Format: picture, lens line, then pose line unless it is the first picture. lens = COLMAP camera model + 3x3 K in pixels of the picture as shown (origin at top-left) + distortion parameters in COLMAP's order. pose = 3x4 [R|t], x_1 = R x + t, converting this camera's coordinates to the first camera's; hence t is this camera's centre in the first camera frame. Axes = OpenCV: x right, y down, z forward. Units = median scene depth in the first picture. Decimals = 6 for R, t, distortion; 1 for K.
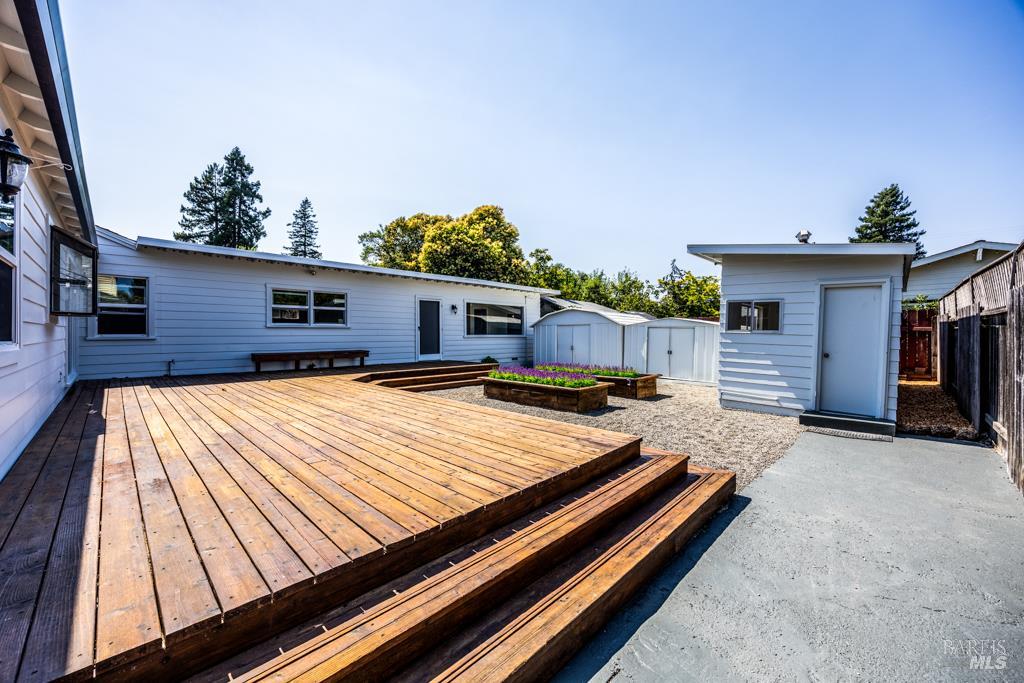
lens RADIAL K [[389.8, 0, 513.1], [0, 389.8, 339.6], [0, 0, 1]] dist [0.002406, -0.000077]
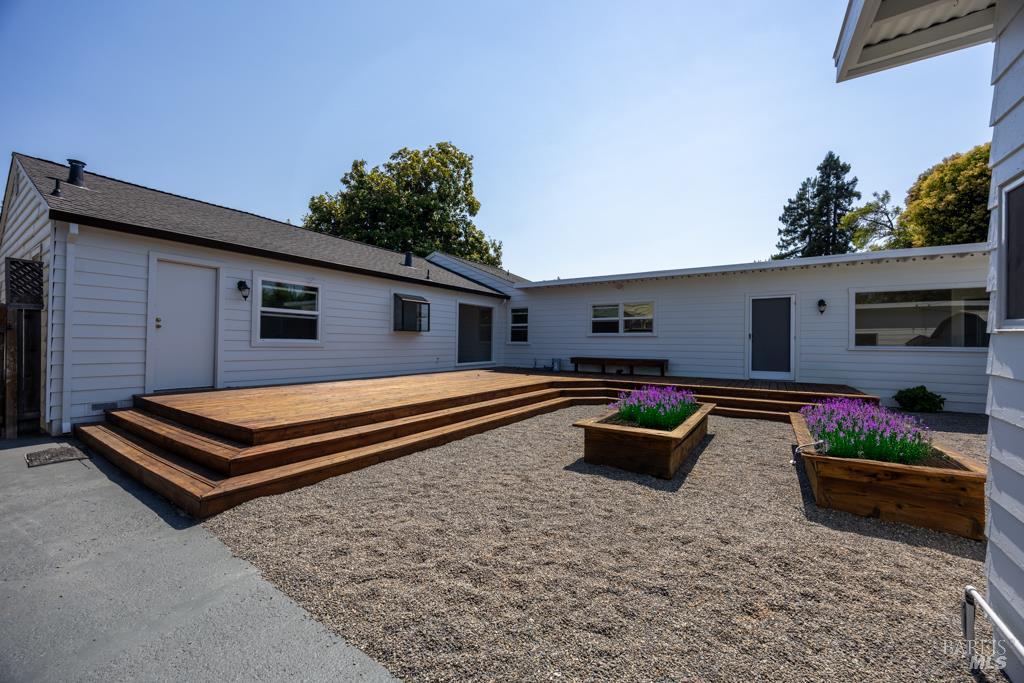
lens RADIAL K [[389.8, 0, 519.8], [0, 389.8, 340.1], [0, 0, 1]] dist [0.002406, -0.000077]
pose [[0.201464, -0.006120, -0.979477, 0.076167], [-0.025436, 0.999611, -0.011477, -0.000169], [0.979166, 0.027226, 0.201230, 0.074137]]
